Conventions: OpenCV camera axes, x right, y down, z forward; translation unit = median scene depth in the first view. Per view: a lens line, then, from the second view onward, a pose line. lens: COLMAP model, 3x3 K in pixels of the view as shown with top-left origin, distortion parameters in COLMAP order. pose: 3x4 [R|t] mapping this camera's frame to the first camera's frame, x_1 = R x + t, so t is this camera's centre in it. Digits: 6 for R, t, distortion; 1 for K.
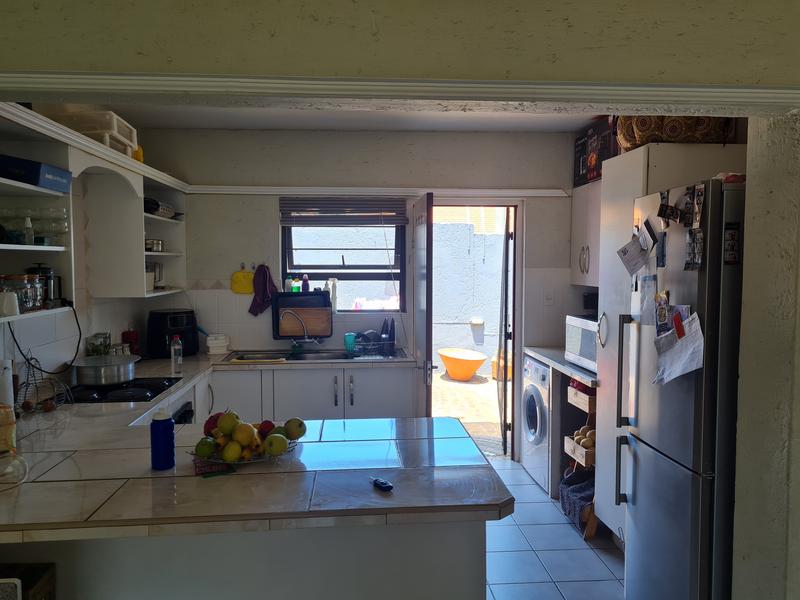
lens RADIAL K [[602.6, 0, 400.0], [0, 602.6, 300.0], [0, 0, 1]] dist [0.045832, -0.000880]
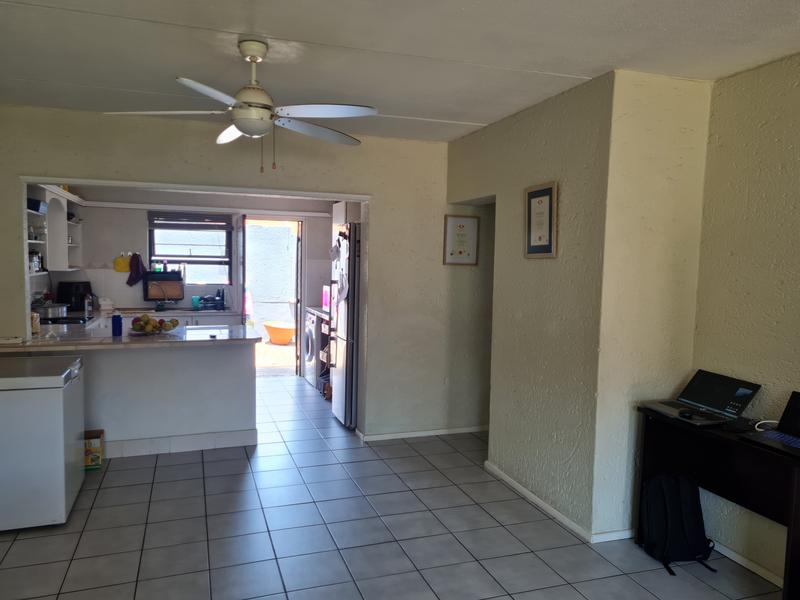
lens RADIAL K [[602.6, 0, 400.0], [0, 602.6, 300.0], [0, 0, 1]] dist [0.045832, -0.000880]
pose [[0.967494, 0.001897, 0.252888, 0.036292], [-0.003351, 0.999980, 0.005321, 0.051327], [-0.252873, -0.005996, 0.967481, -0.699471]]
